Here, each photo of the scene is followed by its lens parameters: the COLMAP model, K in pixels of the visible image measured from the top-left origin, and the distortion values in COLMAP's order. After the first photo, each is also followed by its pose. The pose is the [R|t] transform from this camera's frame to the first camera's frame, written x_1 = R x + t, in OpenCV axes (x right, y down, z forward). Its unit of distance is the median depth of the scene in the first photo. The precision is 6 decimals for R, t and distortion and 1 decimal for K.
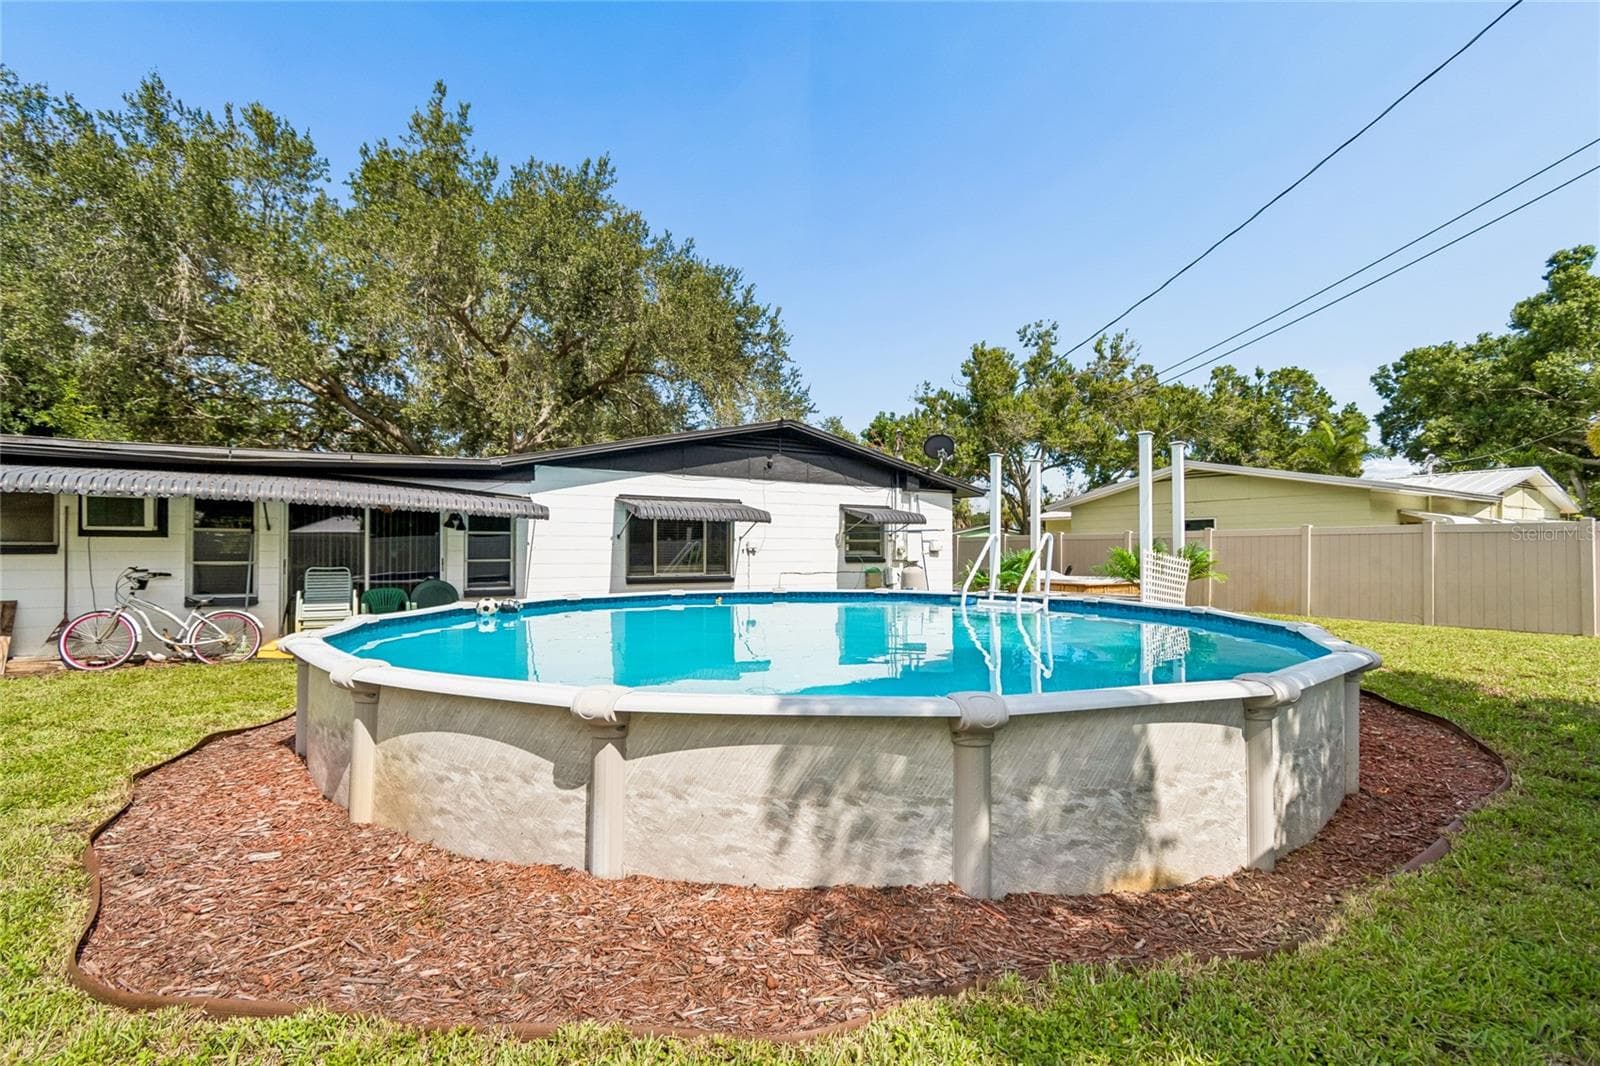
lens RADIAL K [[714.7, 0, 800.0], [0, 714.7, 533.0], [0, 0, 1]] dist [0.004310, -0.000390]
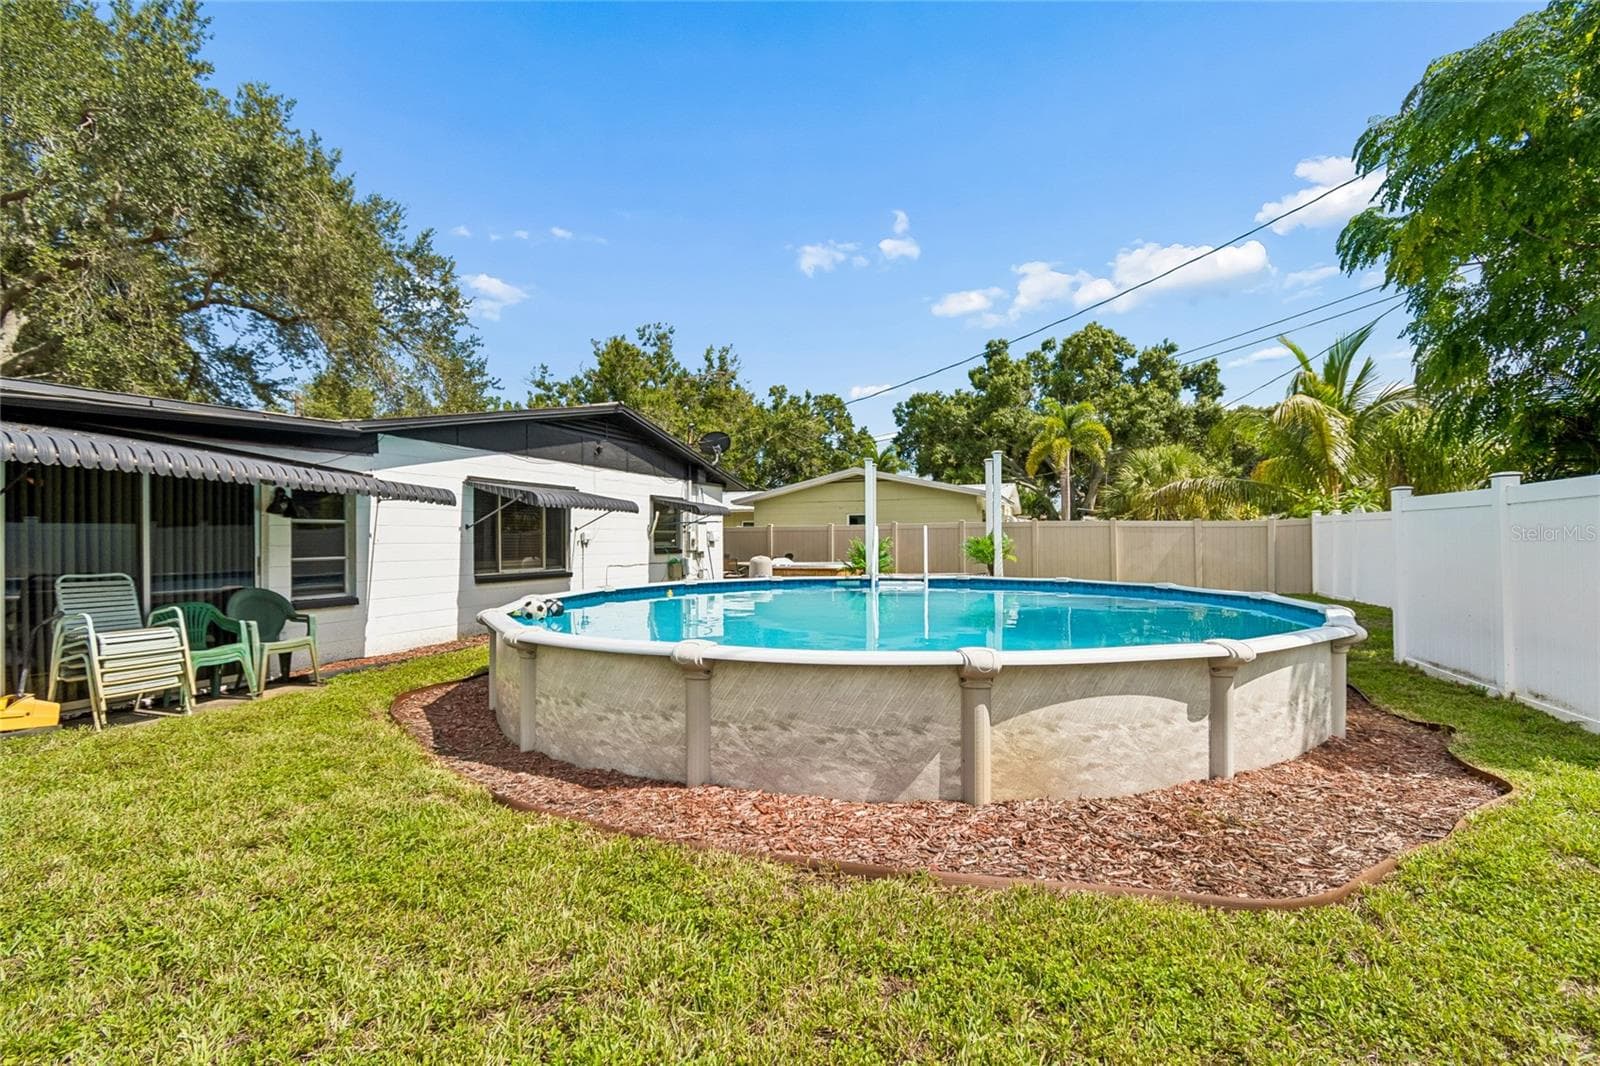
lens RADIAL K [[714.7, 0, 800.0], [0, 714.7, 533.0], [0, 0, 1]] dist [0.004310, -0.000390]
pose [[0.795439, -0.000730, 0.606033, -0.364262], [-0.007114, 0.999919, 0.010543, 0.000652], [-0.605992, -0.012698, 0.795370, 0.085445]]
